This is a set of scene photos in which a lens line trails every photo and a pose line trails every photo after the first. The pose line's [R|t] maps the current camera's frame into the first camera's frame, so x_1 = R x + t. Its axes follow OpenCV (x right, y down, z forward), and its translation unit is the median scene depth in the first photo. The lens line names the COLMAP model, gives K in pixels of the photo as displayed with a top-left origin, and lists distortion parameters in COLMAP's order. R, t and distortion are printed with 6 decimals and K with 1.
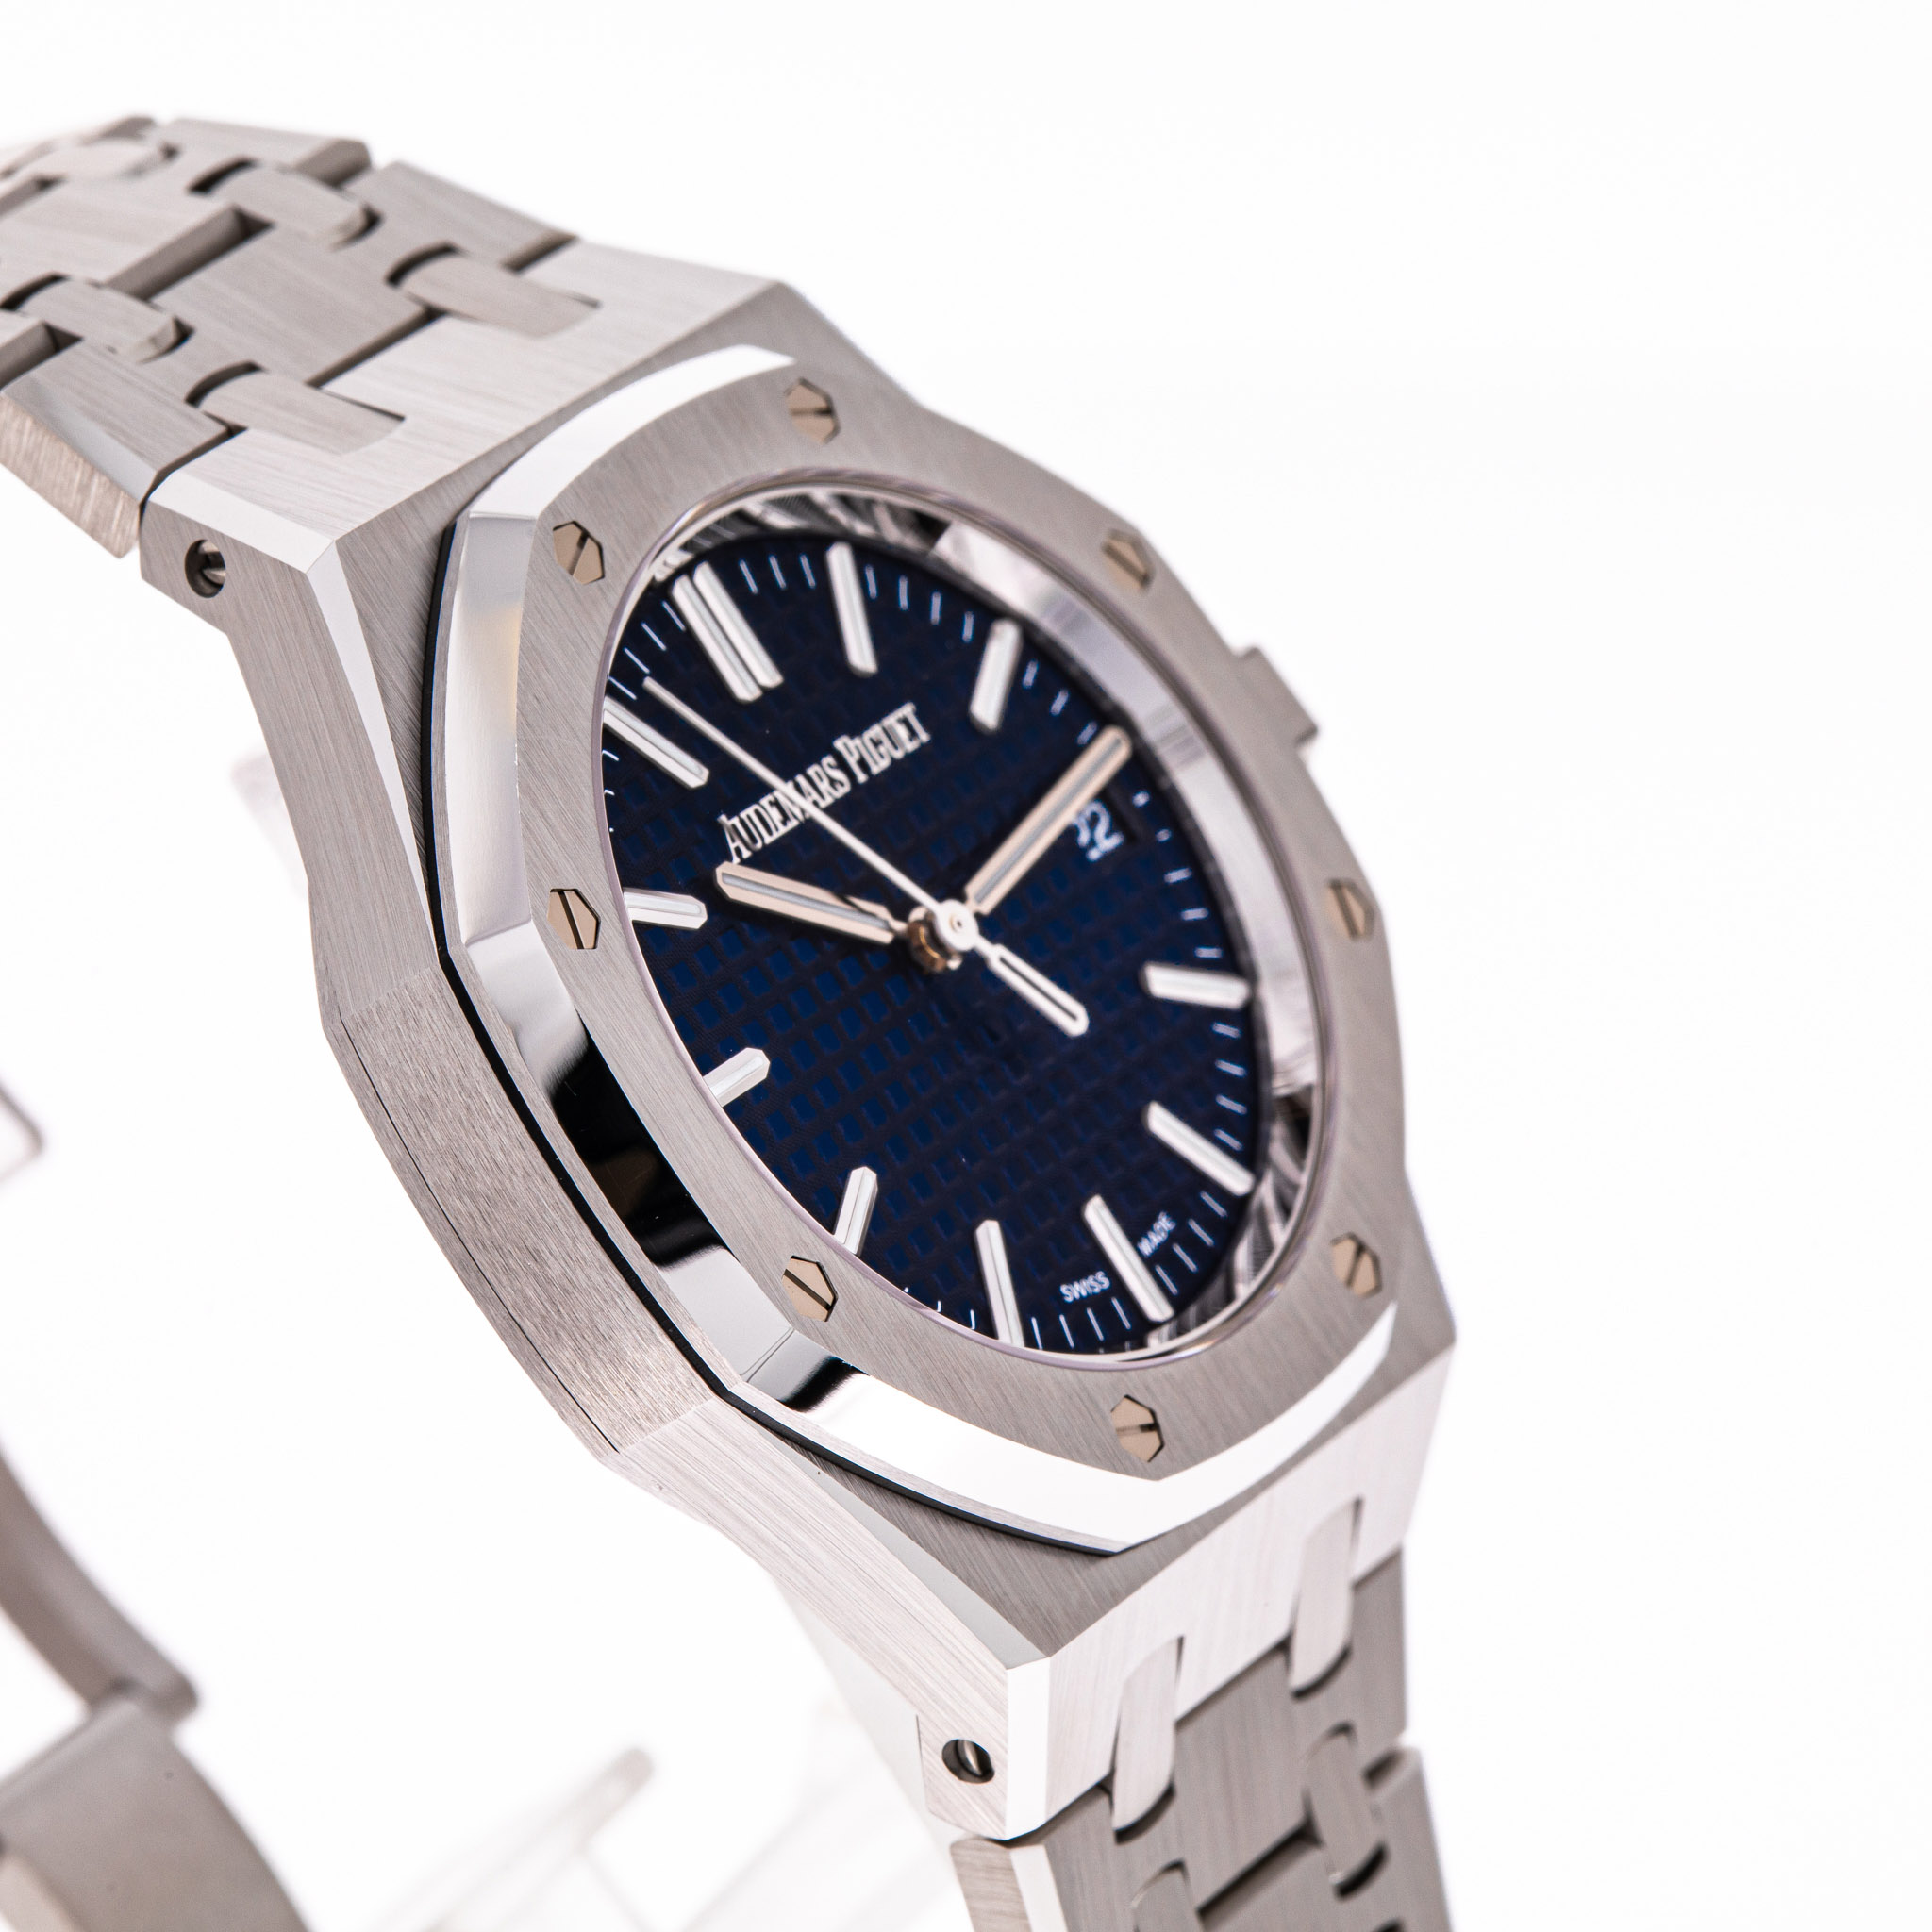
lens RADIAL K [[12796.3, 0, 970.2], [0, 12796.3, 862.9], [0, 0, 1]] dist [0.661456, 0.000000]
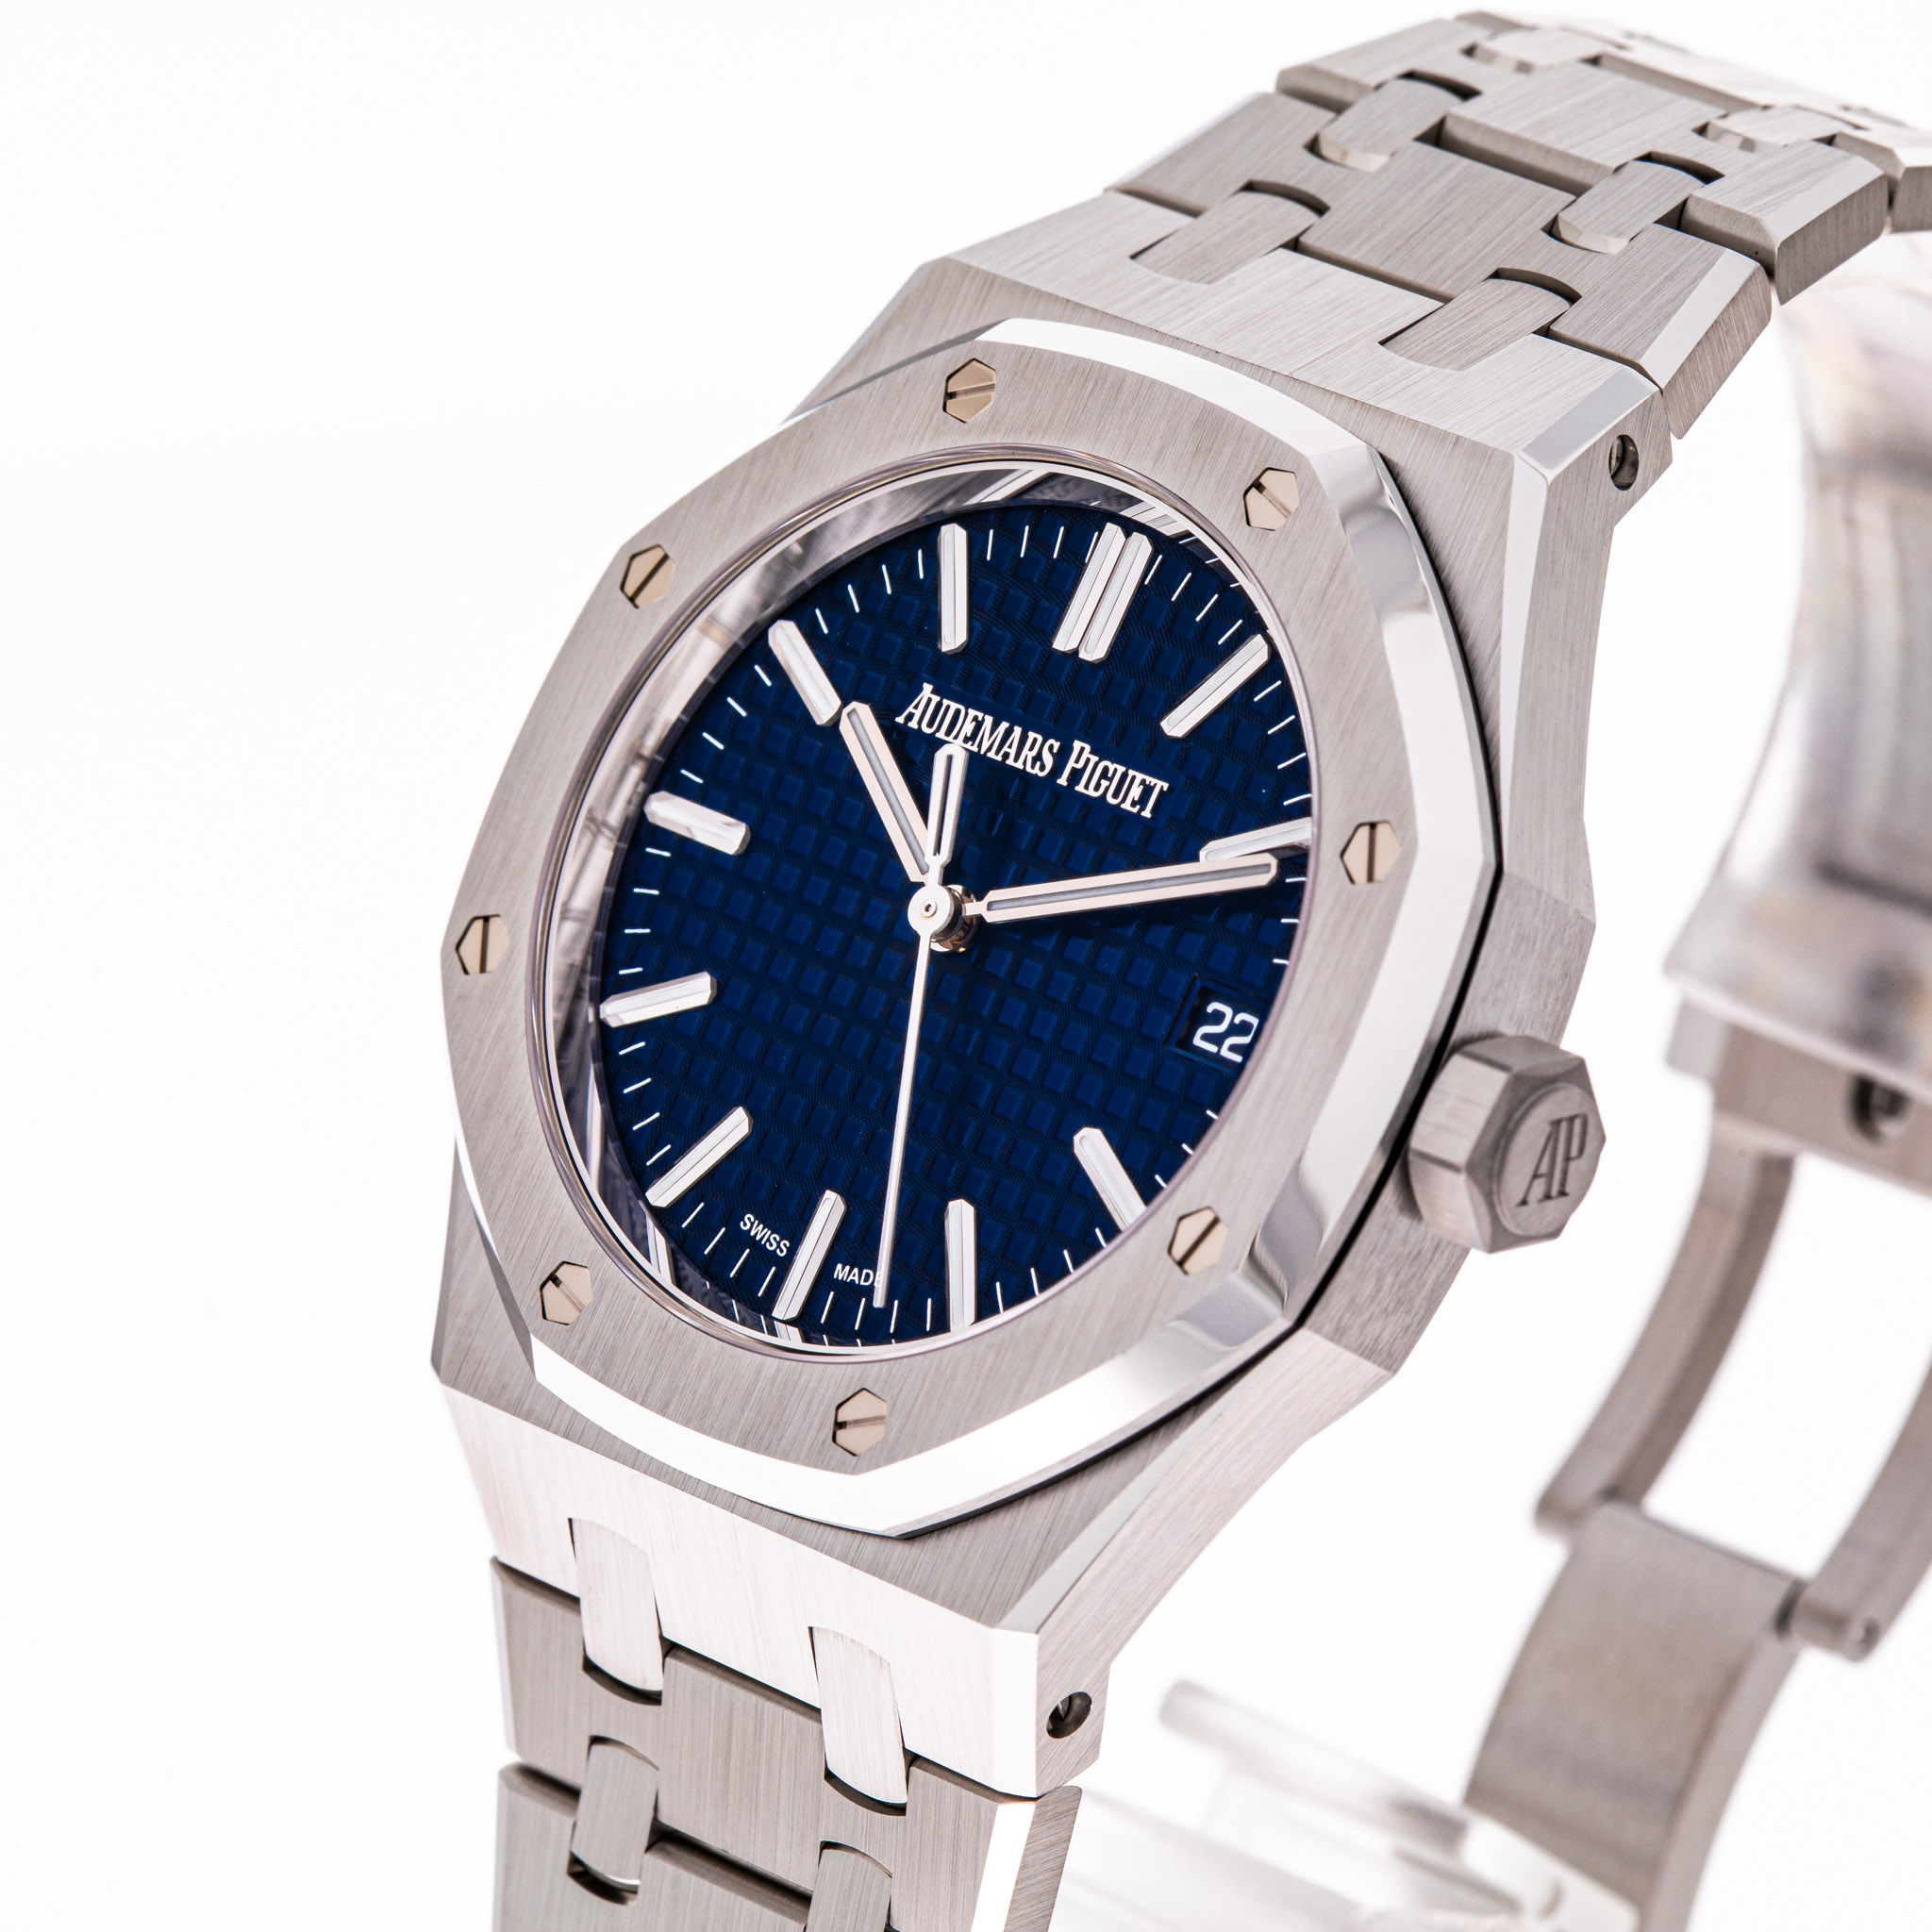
lens RADIAL K [[12796.3, 0, 963.2], [0, 12796.3, 963.1], [0, 0, 1]] dist [0.661456, 0.000000]
pose [[-0.201439, 0.454572, -0.867633, 0.885853], [-0.372481, 0.783694, 0.497073, -0.499985], [0.905914, 0.423307, 0.011452, 0.988301]]
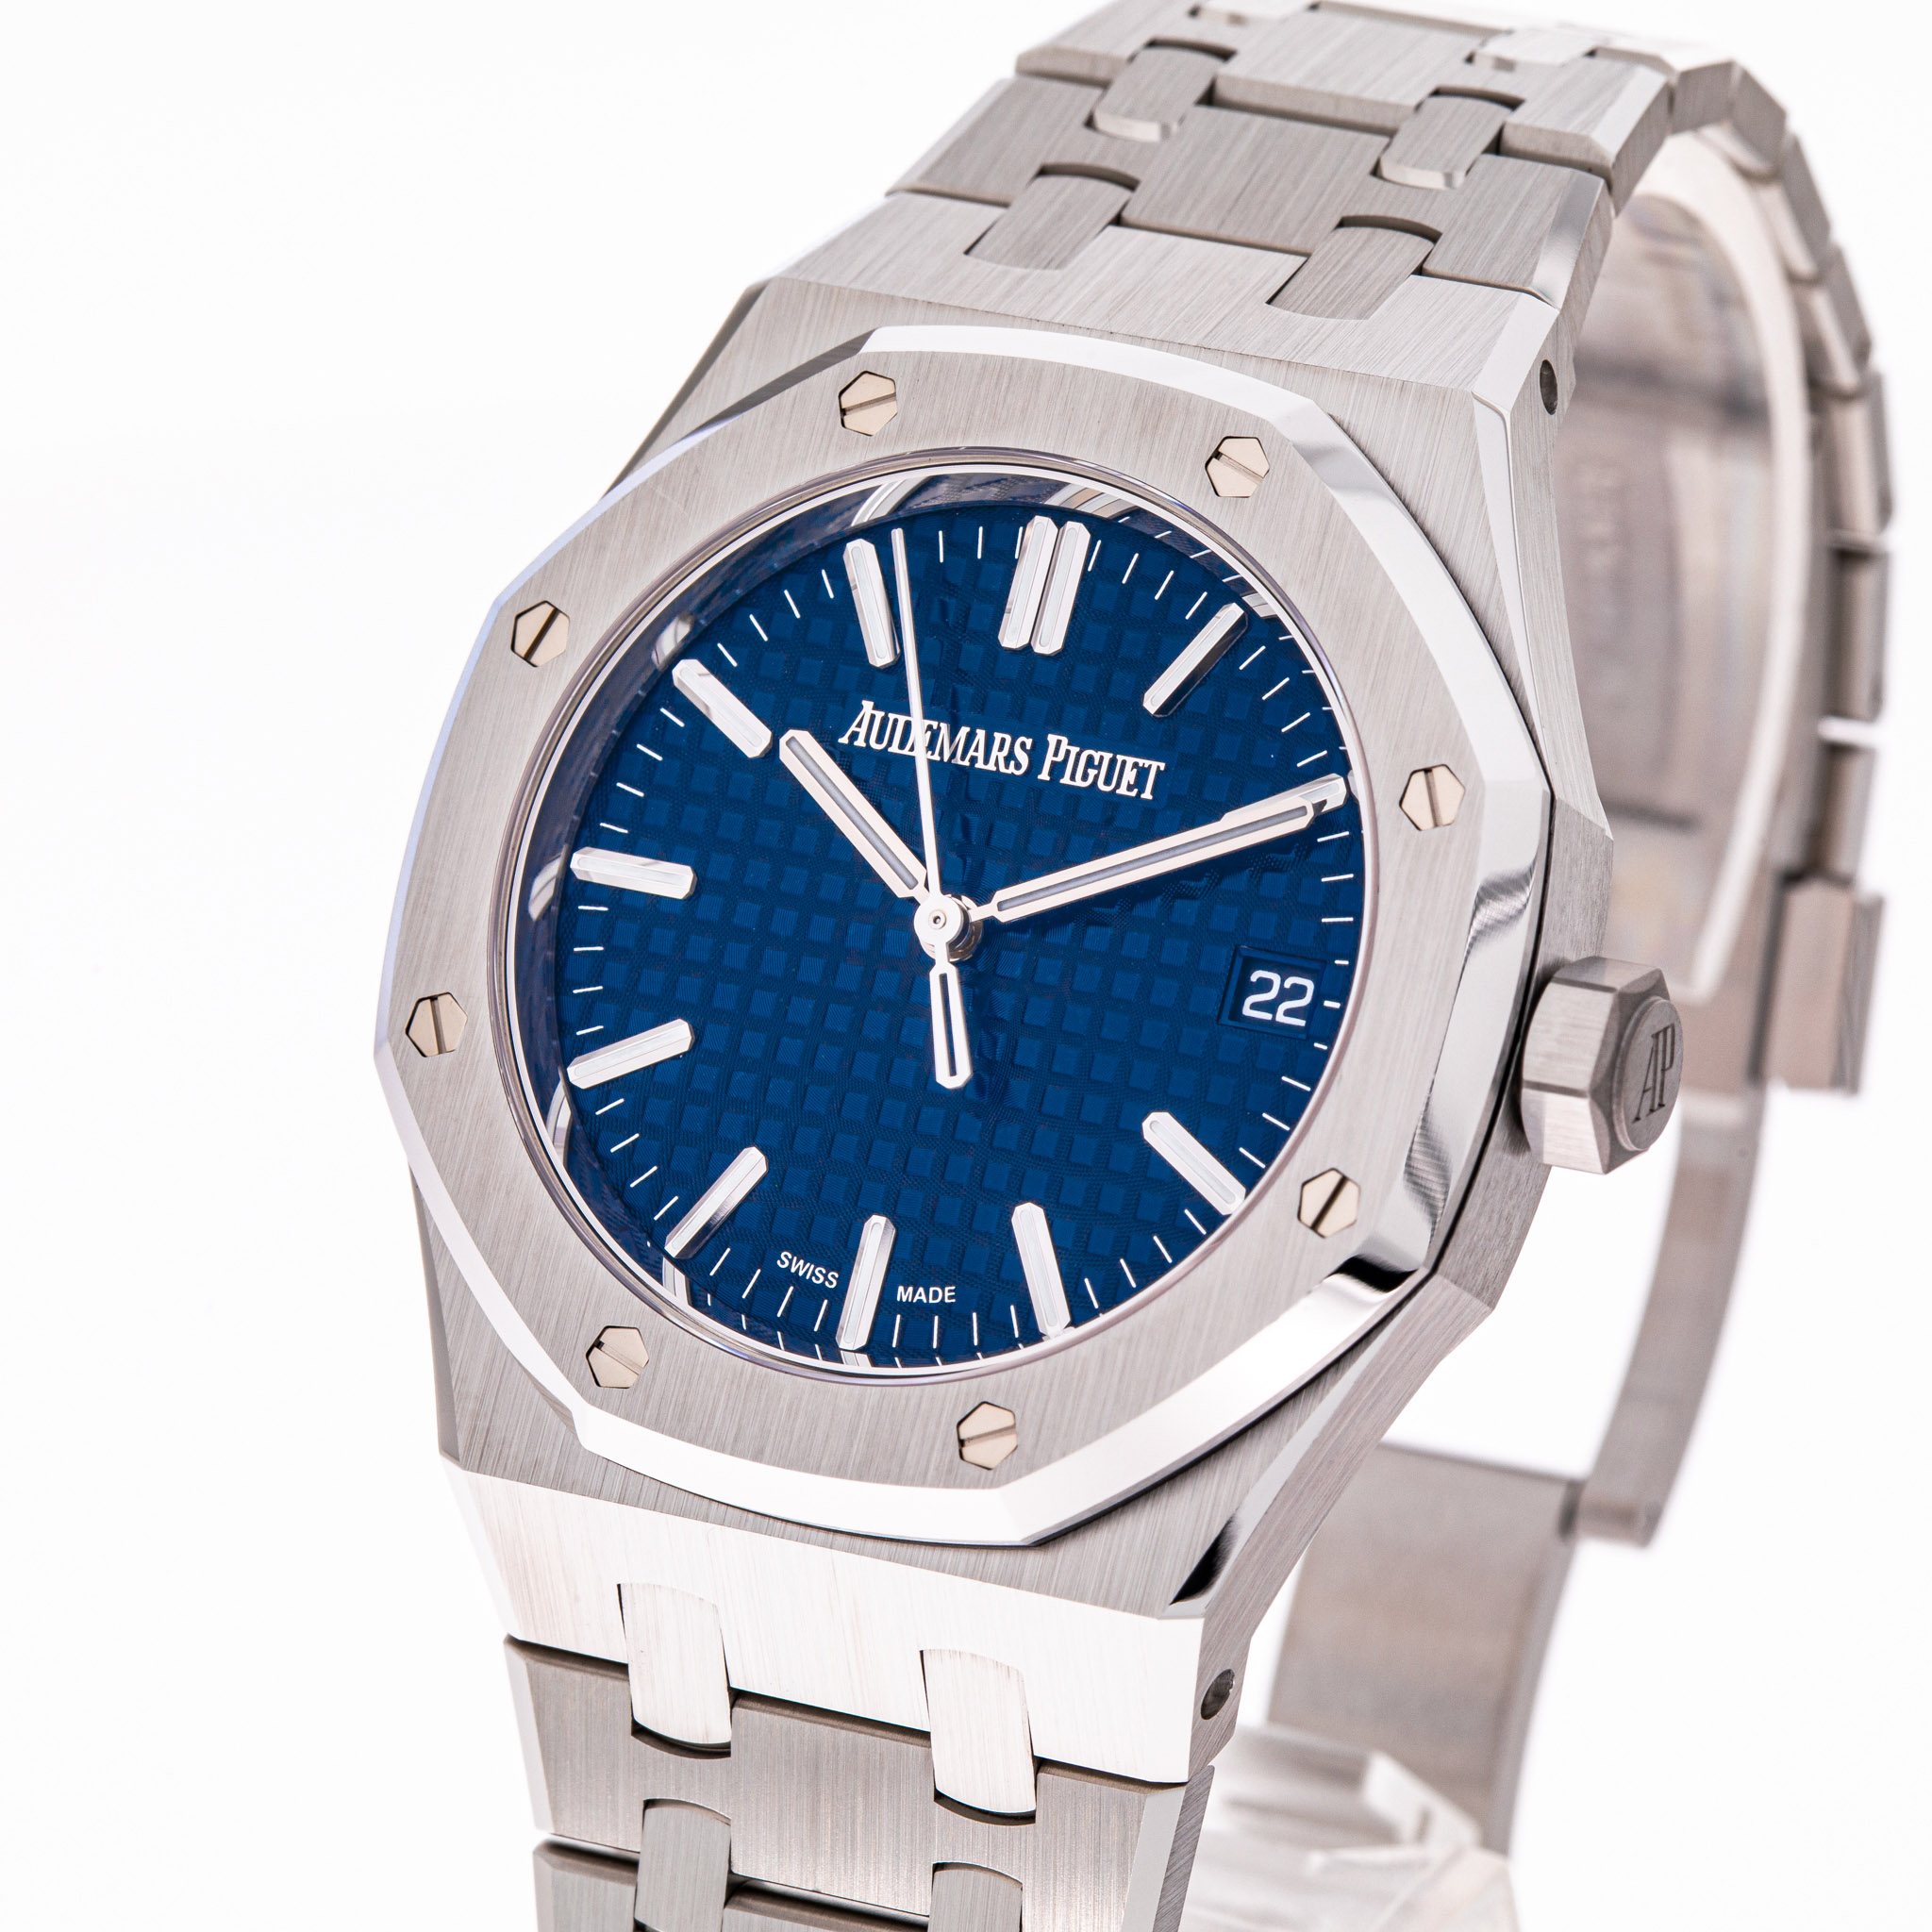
lens RADIAL K [[12796.3, 0, 1006.5], [0, 12796.3, 1055.9], [0, 0, 1]] dist [0.661456, 0.000000]
pose [[0.094662, 0.465207, -0.880126, 0.901101], [-0.374360, 0.835838, 0.401534, -0.397226], [0.922439, 0.291474, 0.253277, 0.745927]]
